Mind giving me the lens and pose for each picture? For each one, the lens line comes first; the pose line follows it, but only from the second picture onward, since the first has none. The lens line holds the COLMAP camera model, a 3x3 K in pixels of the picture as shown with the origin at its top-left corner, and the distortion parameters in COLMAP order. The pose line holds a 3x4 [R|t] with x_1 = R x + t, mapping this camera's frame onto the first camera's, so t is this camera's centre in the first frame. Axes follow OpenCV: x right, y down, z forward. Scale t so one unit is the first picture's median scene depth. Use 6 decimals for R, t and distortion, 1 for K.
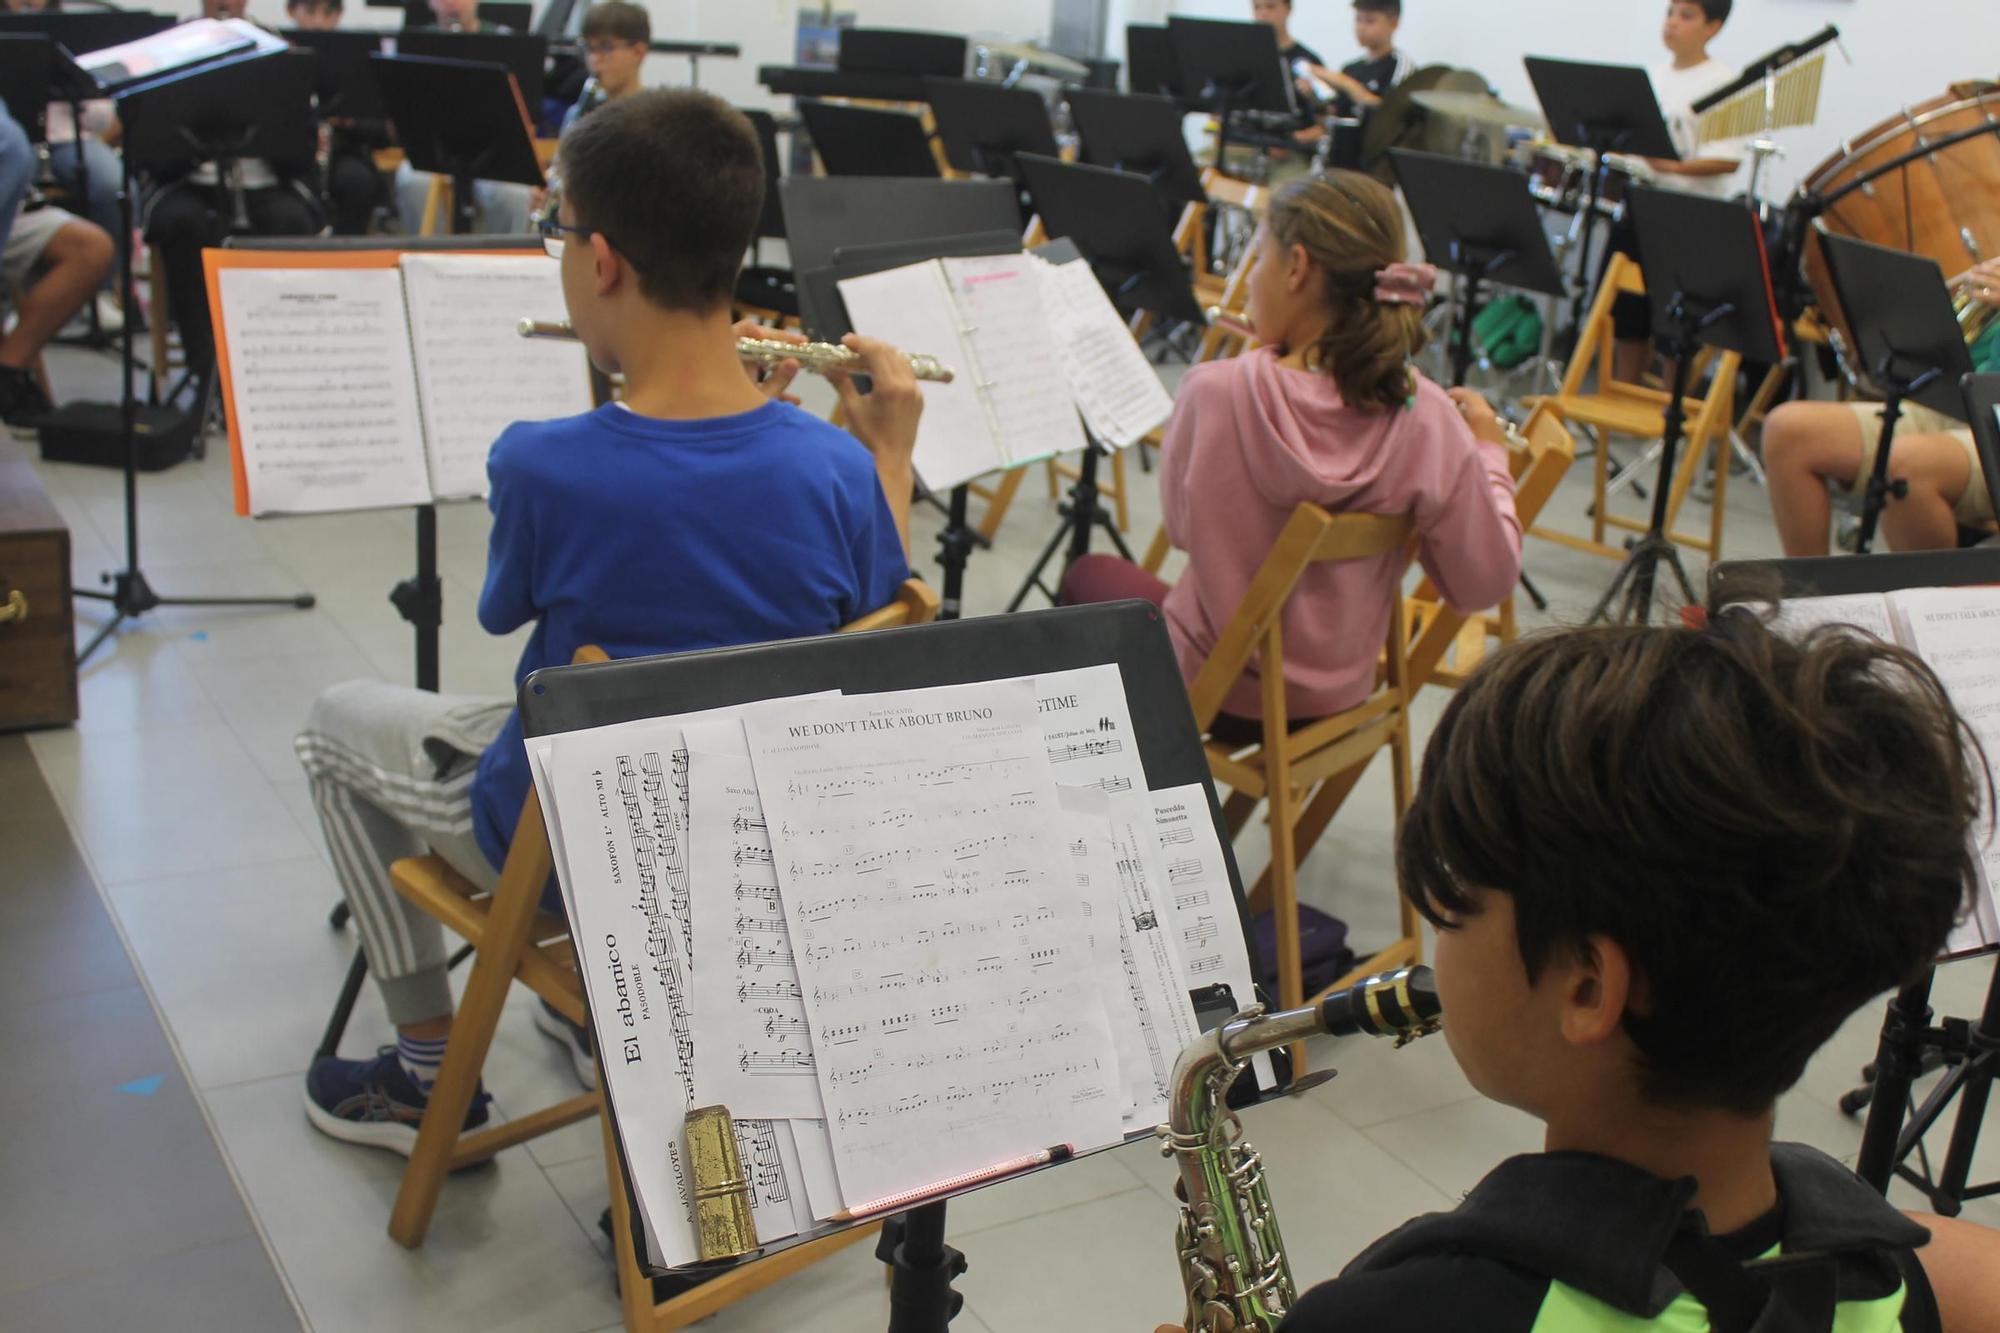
lens RADIAL K [[2251.4, 0, 1000.0], [0, 2251.4, 666.5], [0, 0, 1]] dist [-0.081519, 0.054691]
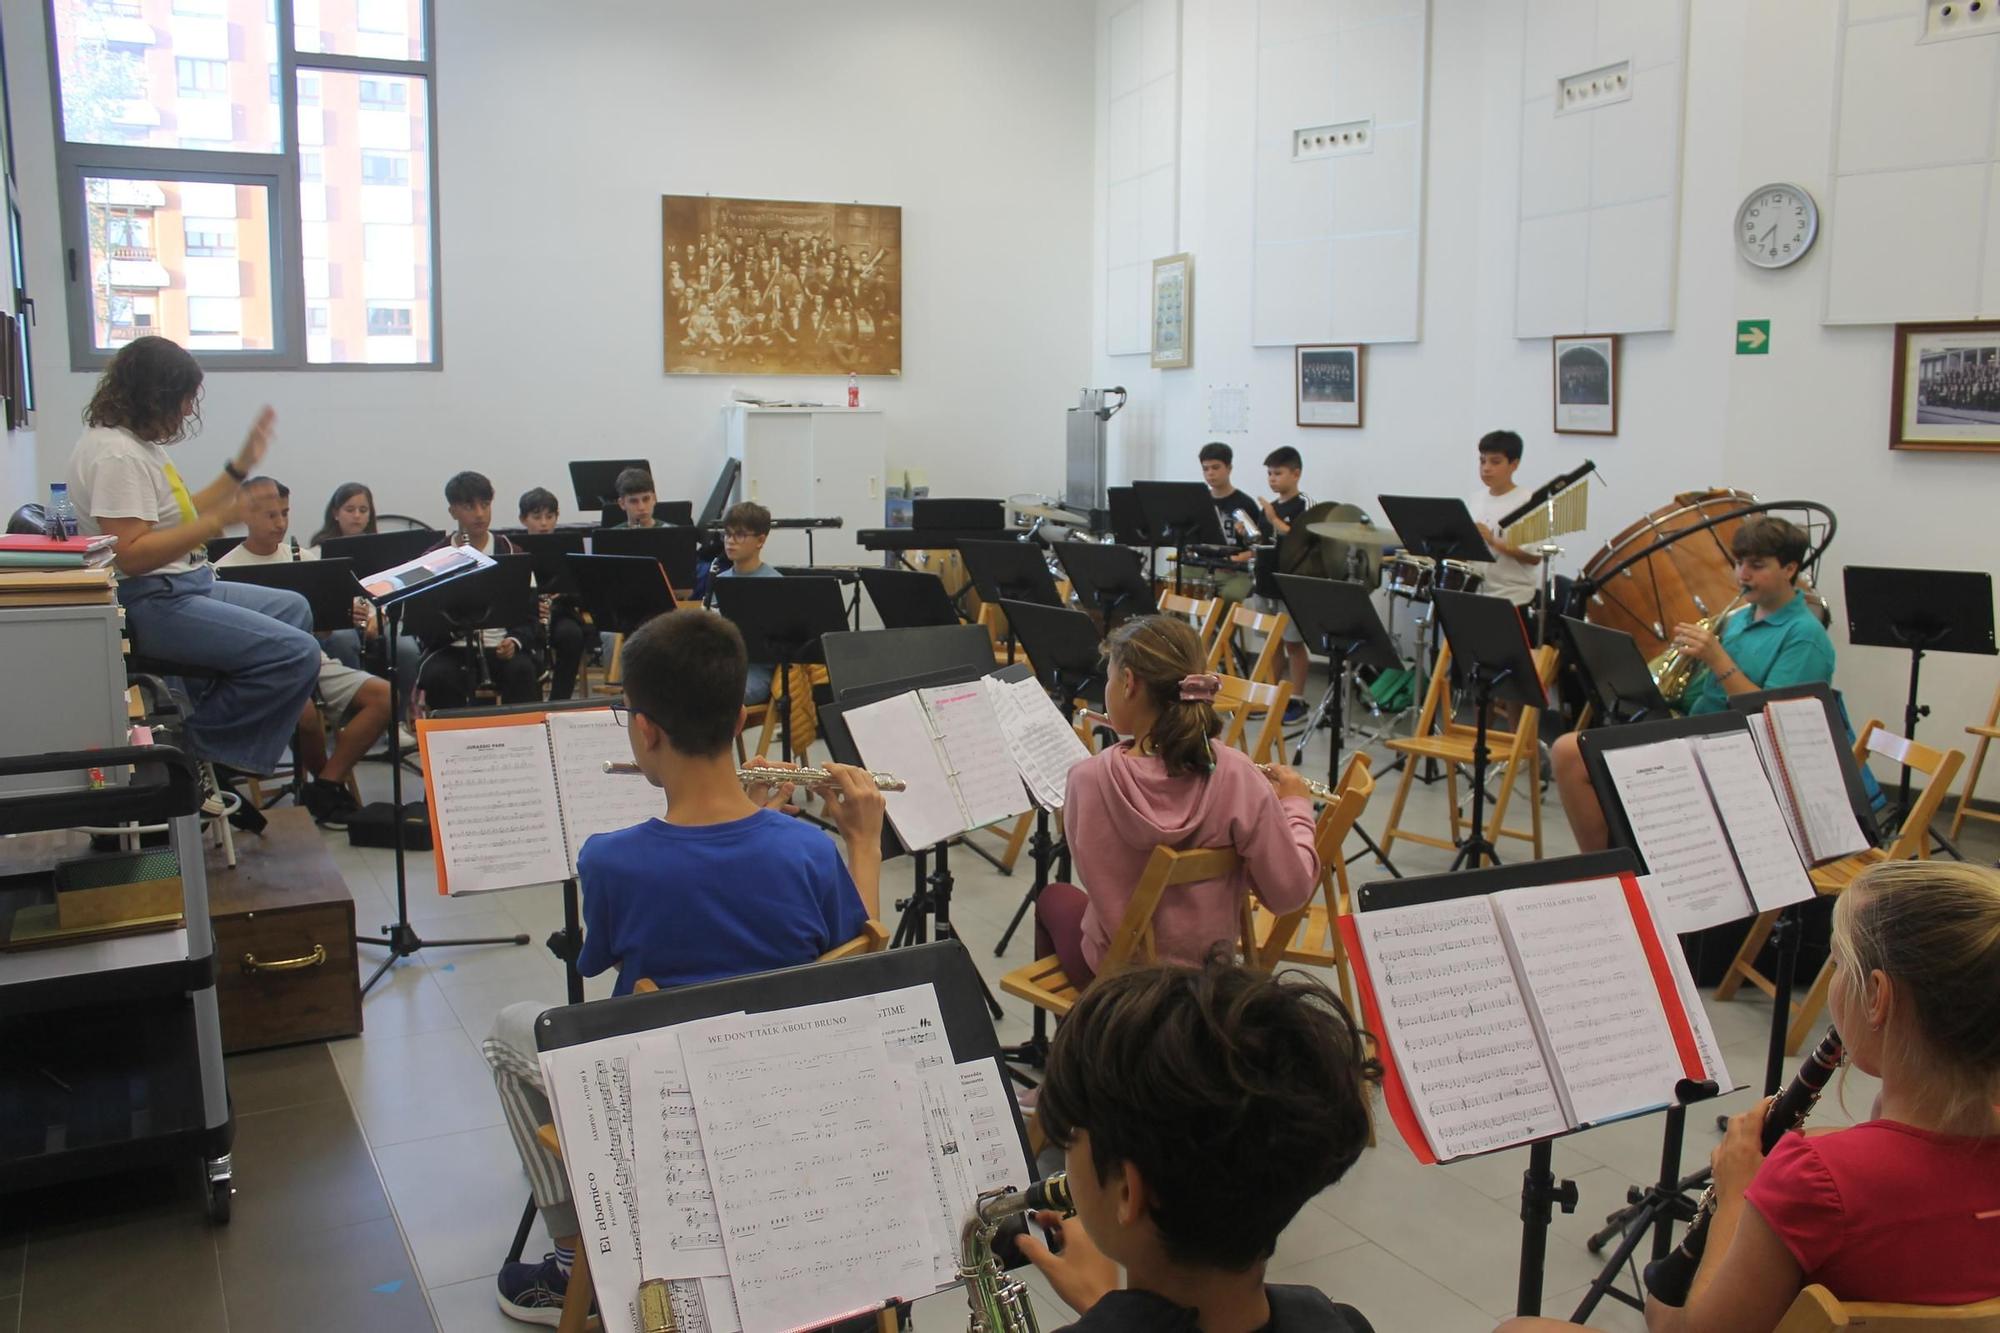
lens RADIAL K [[1691.3, 0, 1000.0], [0, 1691.3, 666.5], [0, 0, 1]] dist [-0.183530, 0.202553]
pose [[0.996873, -0.065264, -0.044548, 0.089276], [0.056993, 0.984353, -0.166735, -0.010993], [0.054732, 0.163675, 0.984995, -0.097796]]
